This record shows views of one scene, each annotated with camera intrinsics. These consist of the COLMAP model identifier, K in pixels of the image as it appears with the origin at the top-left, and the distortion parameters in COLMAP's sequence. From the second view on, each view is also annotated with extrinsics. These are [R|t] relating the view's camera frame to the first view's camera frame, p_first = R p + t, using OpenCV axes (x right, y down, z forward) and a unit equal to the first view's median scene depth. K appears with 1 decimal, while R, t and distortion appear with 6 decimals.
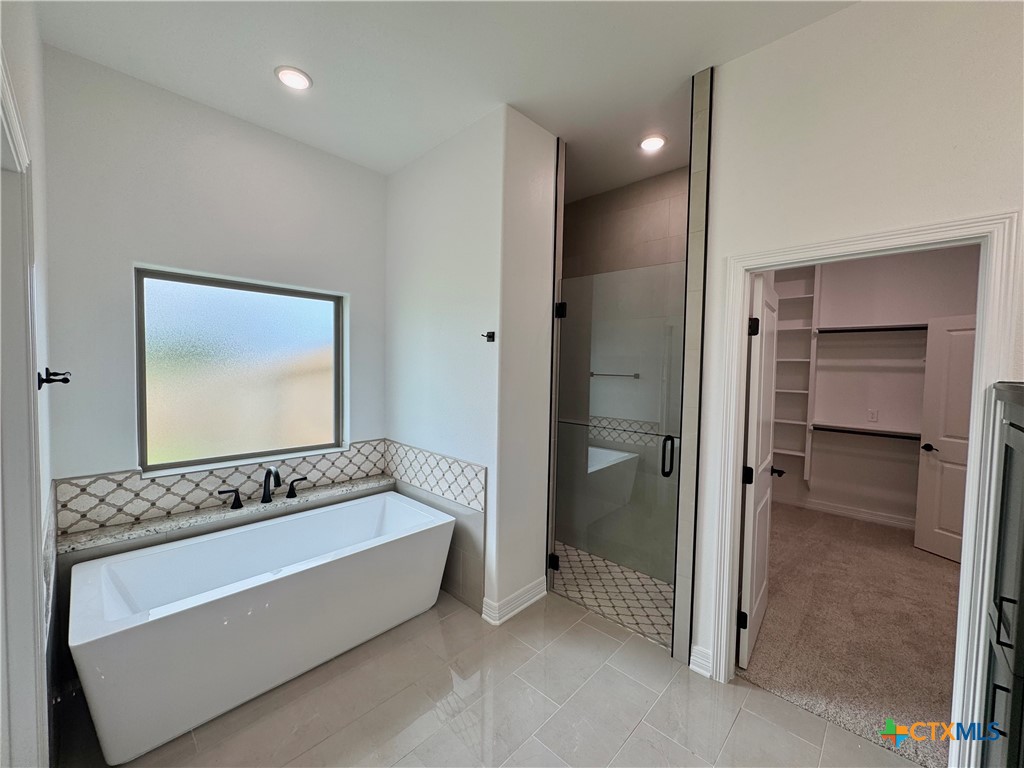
lens RADIAL K [[407.7, 0, 512.8], [0, 407.7, 384.5], [0, 0, 1]] dist [-0.003798, 0.000968]
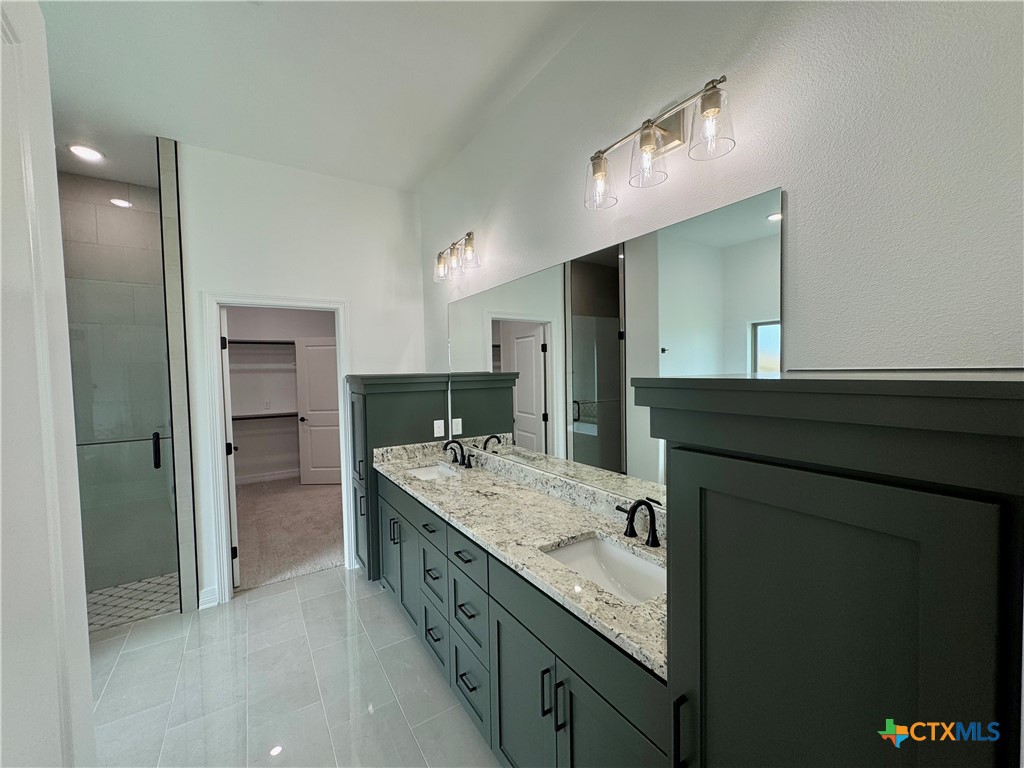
lens RADIAL K [[407.7, 0, 512.3], [0, 407.7, 382.3], [0, 0, 1]] dist [-0.003798, 0.000968]
pose [[0.231816, -0.054262, 0.971245, -0.425449], [0.065952, 0.997022, 0.039960, 0.001980], [-0.970521, 0.054792, 0.234705, -0.227055]]
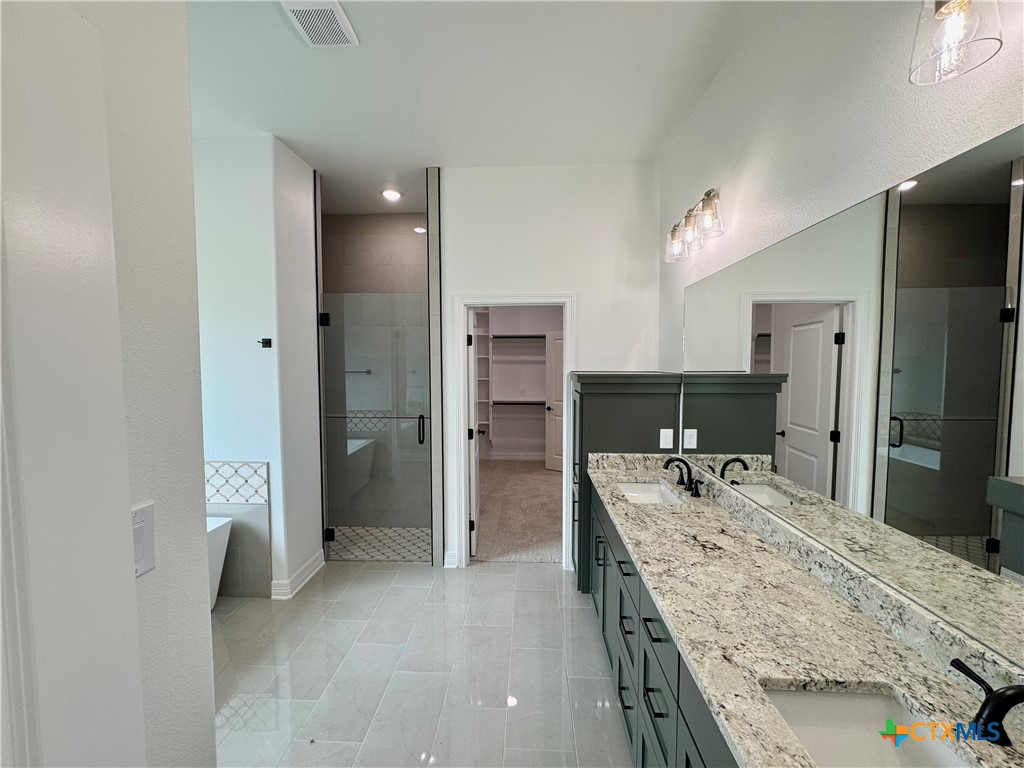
lens RADIAL K [[407.7, 0, 512.2], [0, 407.7, 382.7], [0, 0, 1]] dist [-0.003798, 0.000968]
pose [[0.755607, -0.053432, 0.652842, -0.254055], [0.044280, 0.998554, 0.030477, -0.013817], [-0.653526, 0.005879, 0.756881, -0.240833]]
